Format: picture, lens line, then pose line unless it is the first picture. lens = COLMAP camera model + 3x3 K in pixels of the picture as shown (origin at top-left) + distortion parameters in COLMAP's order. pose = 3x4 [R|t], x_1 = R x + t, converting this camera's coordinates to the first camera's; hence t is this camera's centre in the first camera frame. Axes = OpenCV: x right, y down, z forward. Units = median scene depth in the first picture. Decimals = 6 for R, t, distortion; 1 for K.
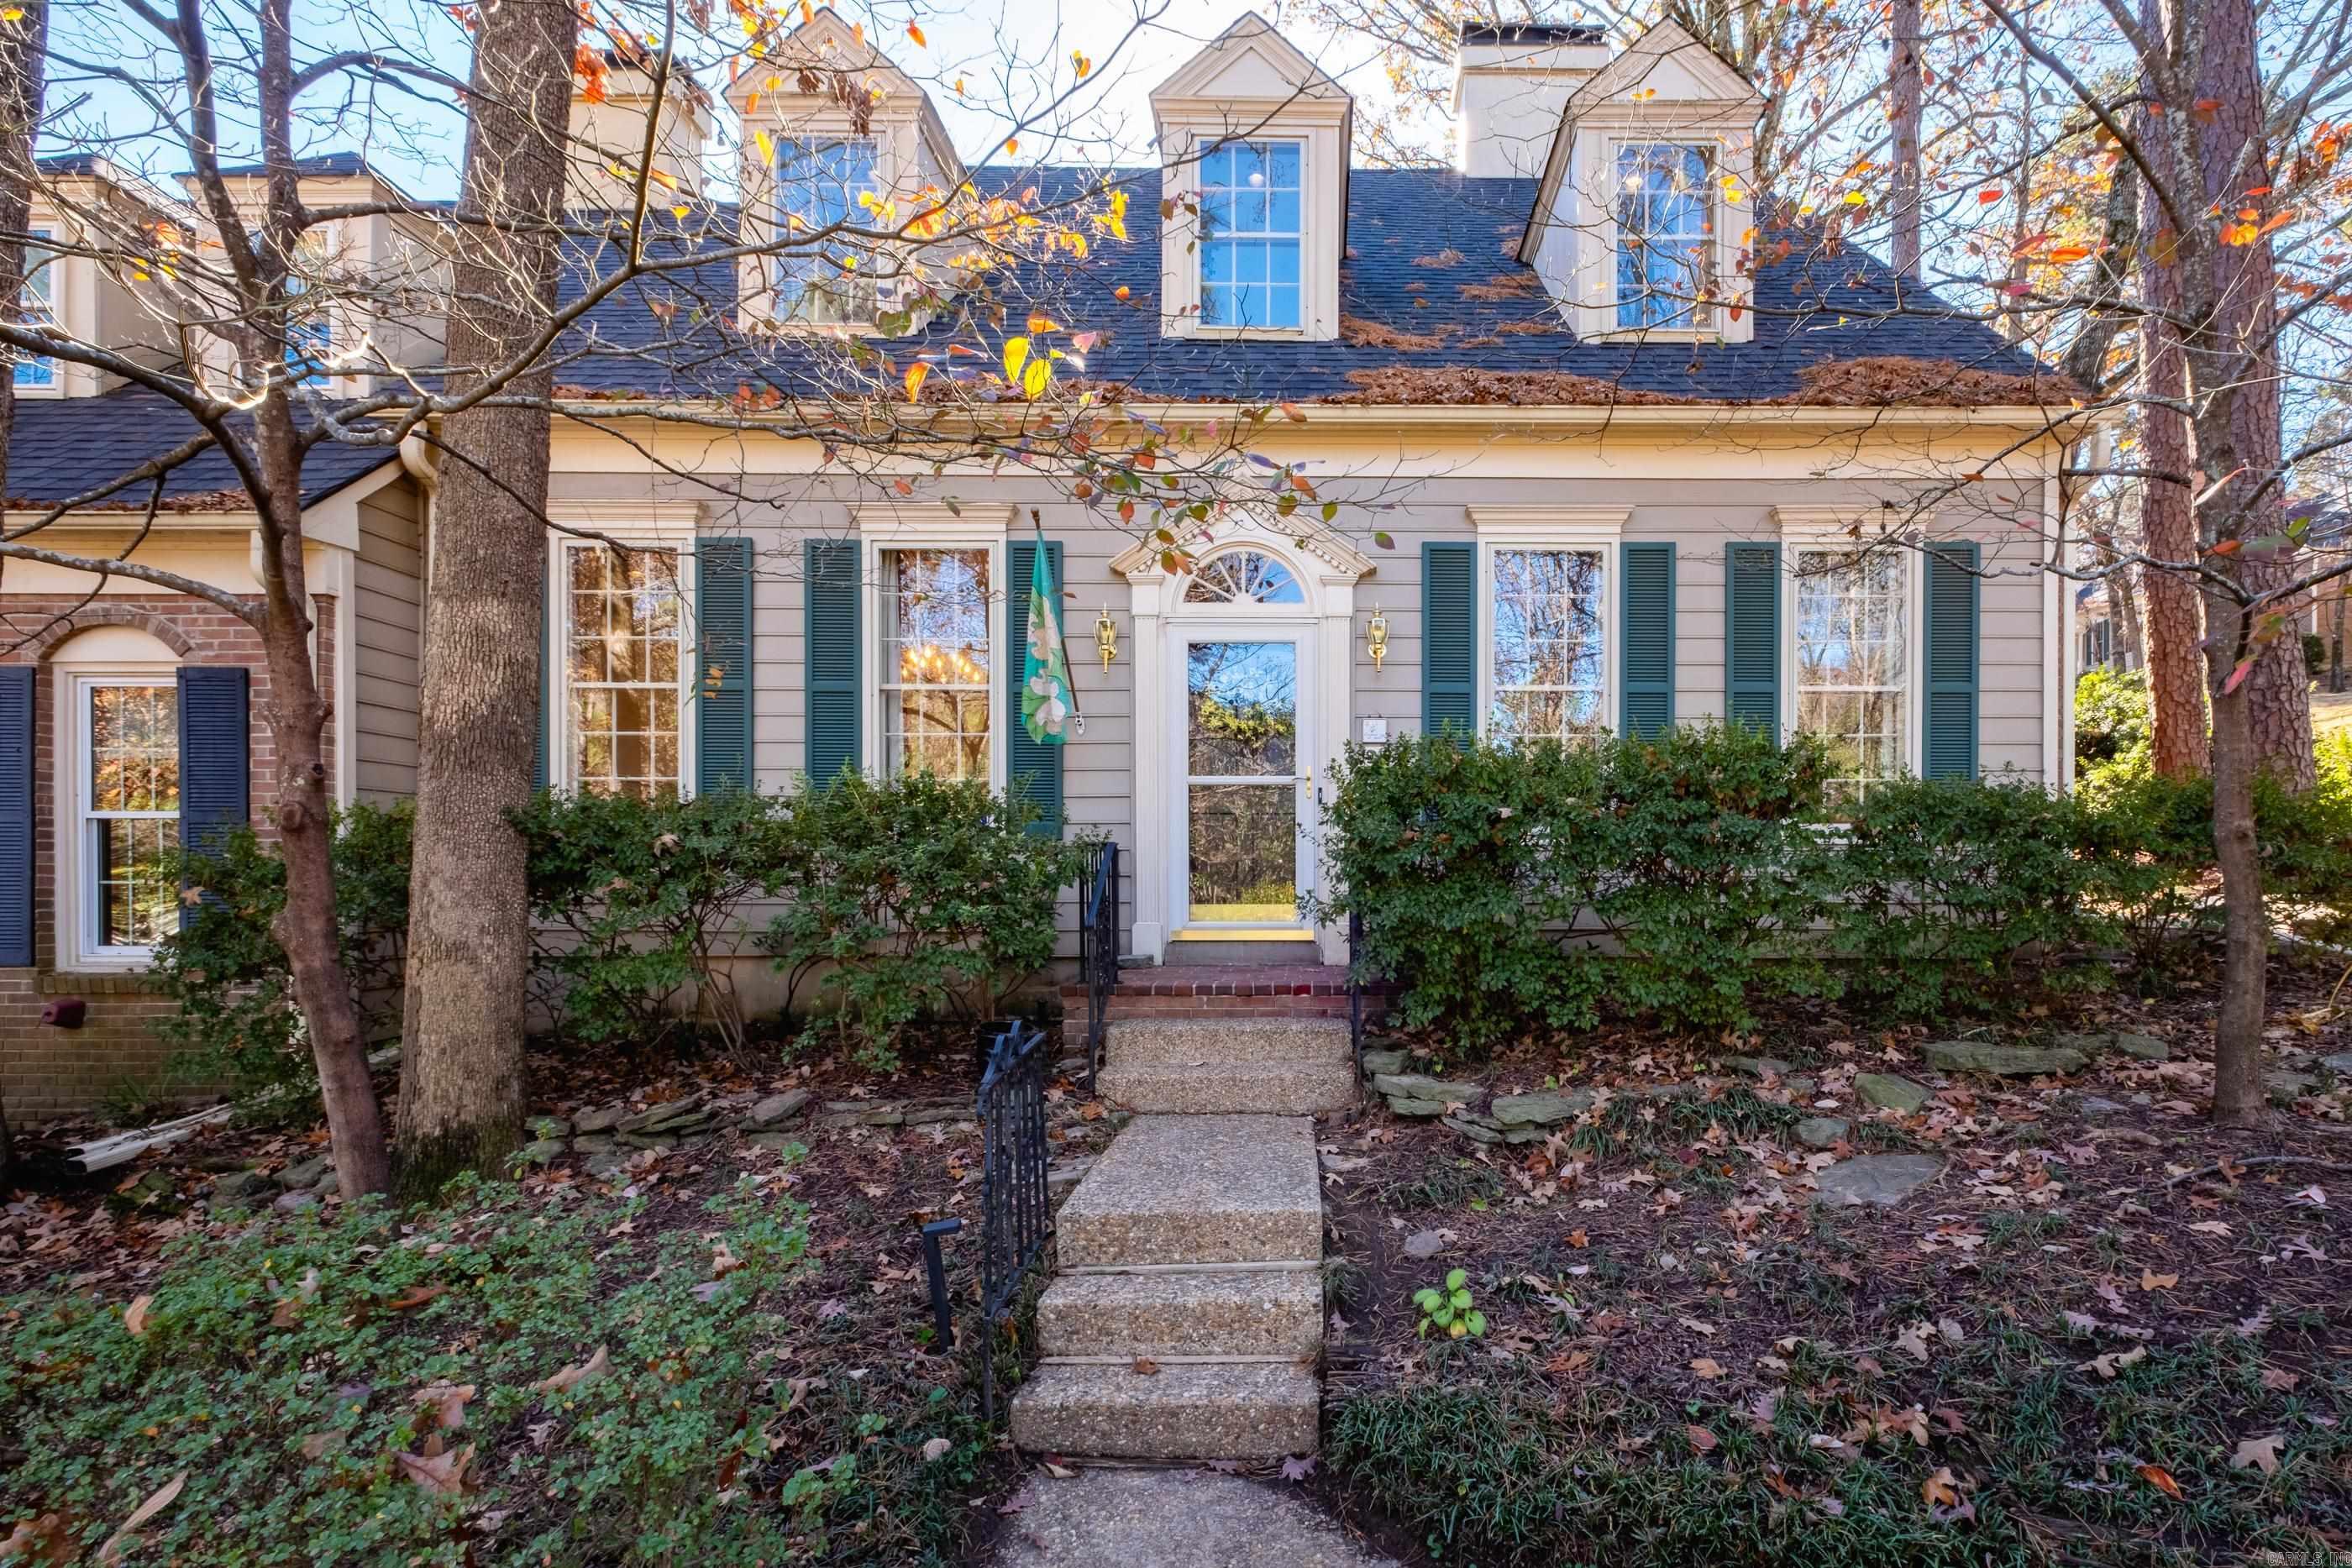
lens RADIAL K [[1036.0, 0, 1346.0], [0, 1036.0, 886.7], [0, 0, 1]] dist [0.003259, -0.009558]
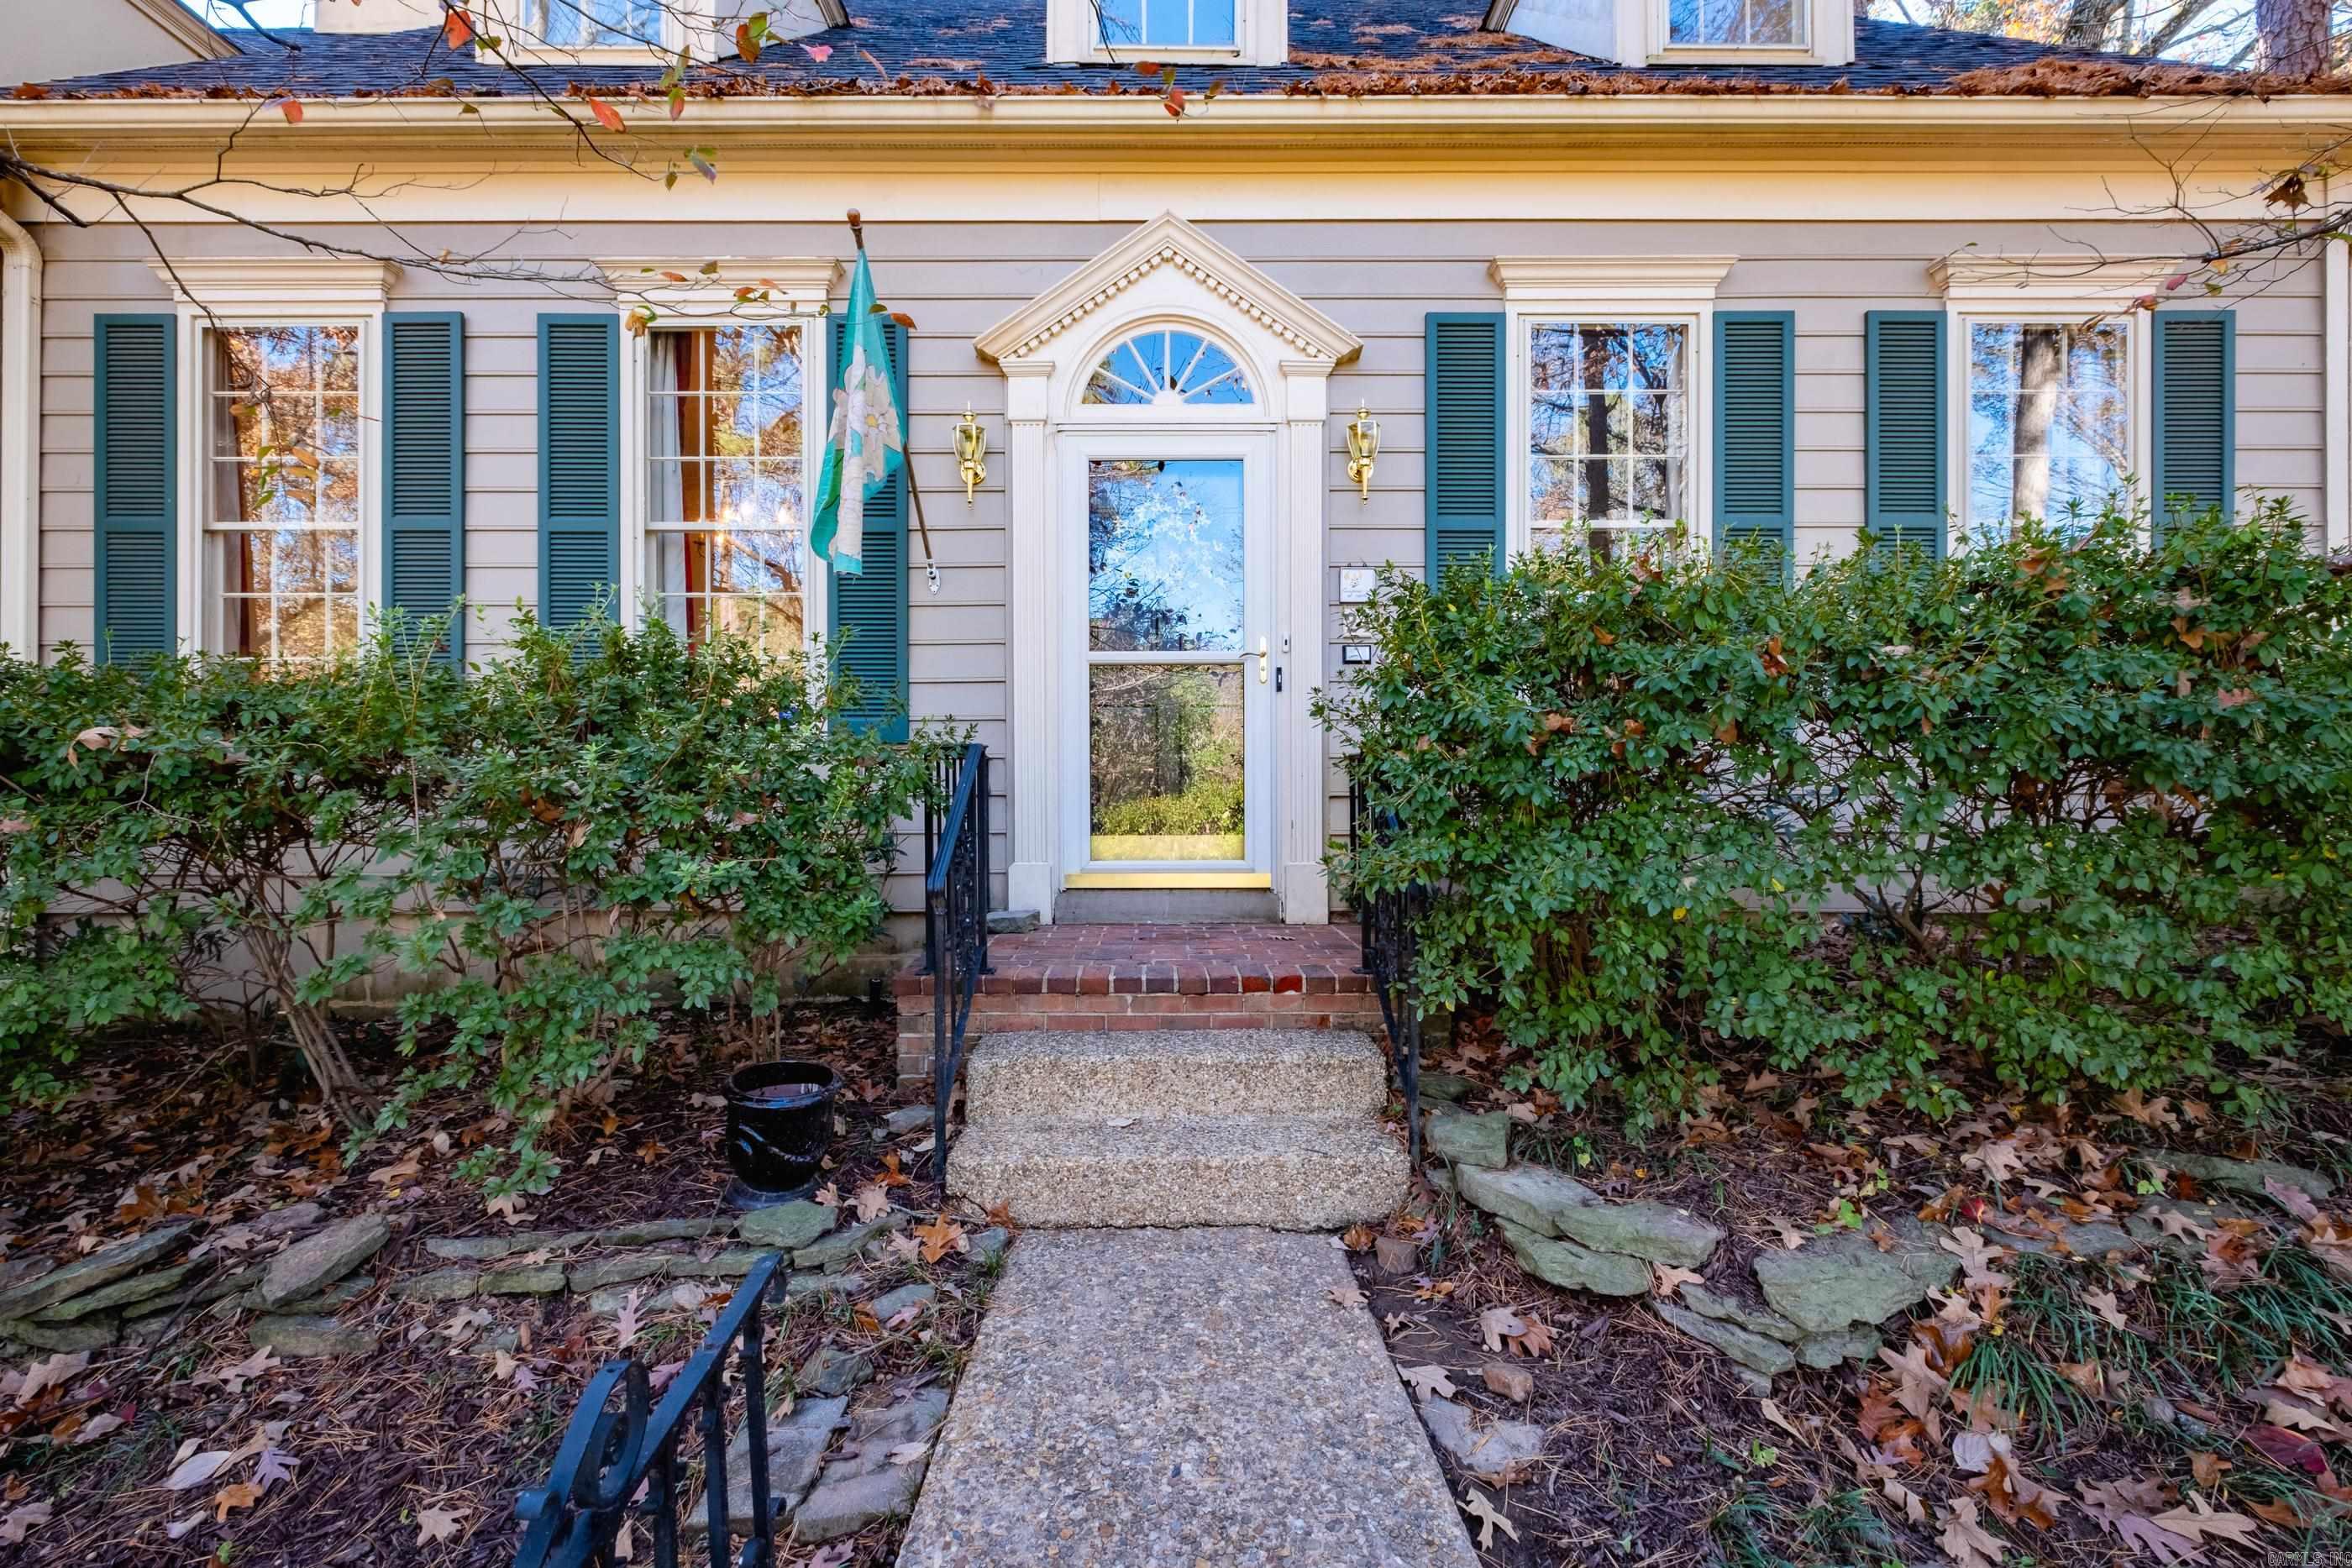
lens RADIAL K [[1000.1, 0, 1208.1], [0, 1000.1, 784.4], [0, 0, 1]] dist [0.009568, -0.007556]
pose [[0.999995, -0.002859, -0.001524, -0.088106], [0.002840, 0.999917, -0.012576, -0.011262], [0.001560, 0.012572, 0.999920, 0.405874]]
